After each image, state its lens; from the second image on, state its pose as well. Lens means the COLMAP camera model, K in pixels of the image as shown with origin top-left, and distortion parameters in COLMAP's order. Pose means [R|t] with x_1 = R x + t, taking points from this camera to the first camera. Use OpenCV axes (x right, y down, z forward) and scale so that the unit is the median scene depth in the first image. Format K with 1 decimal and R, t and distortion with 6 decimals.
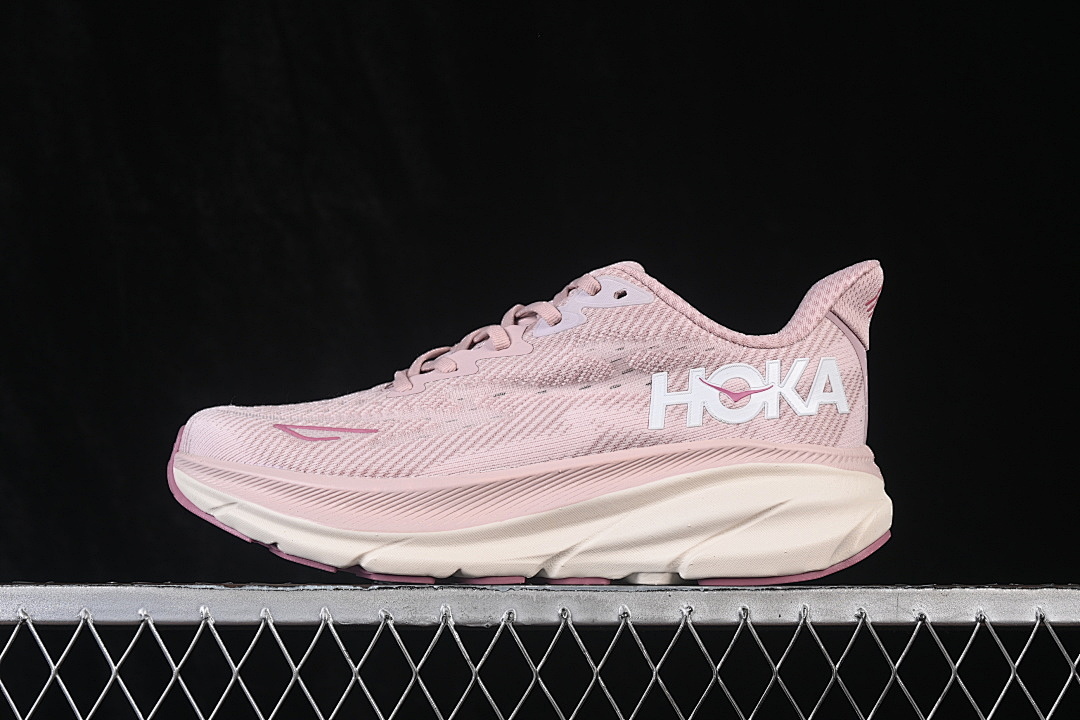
lens RADIAL K [[2430.6, 0, 540.0], [0, 2430.6, 360.0], [0, 0, 1]] dist [0.044833, -0.313135]
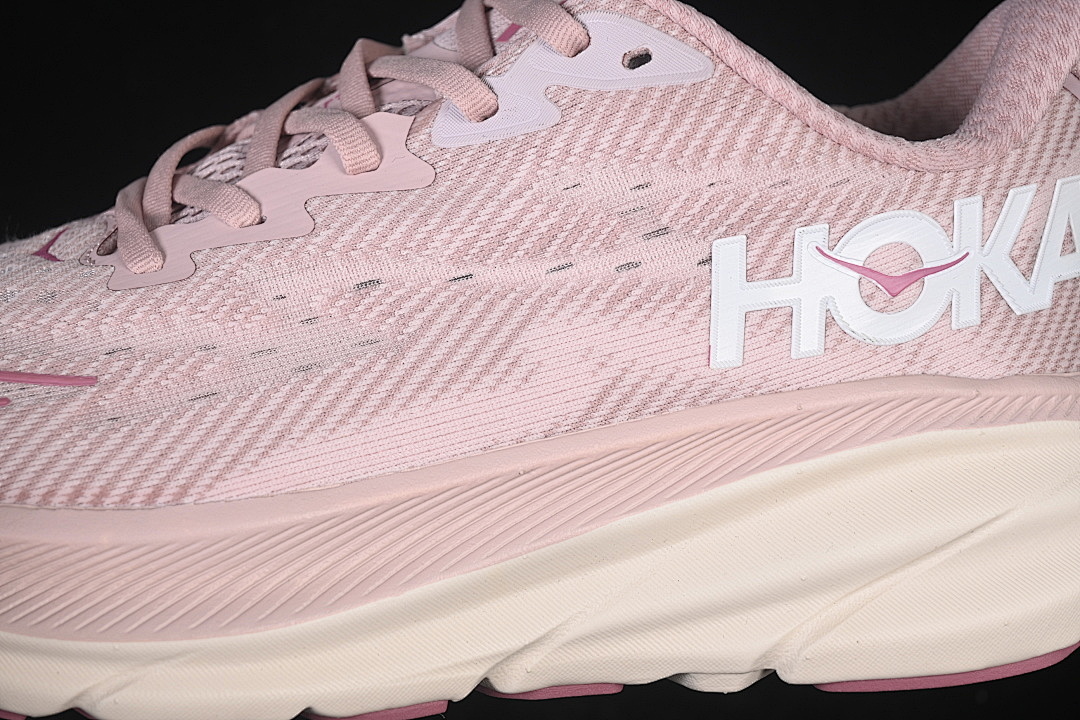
lens RADIAL K [[2430.6, 0, 540.0], [0, 2430.6, 360.0], [0, 0, 1]] dist [0.044833, -0.313135]
pose [[0.985565, -0.048178, 0.162300, -0.059472], [0.005307, 0.966975, 0.254815, -0.087727], [-0.169216, -0.250275, 0.953272, 0.571429]]
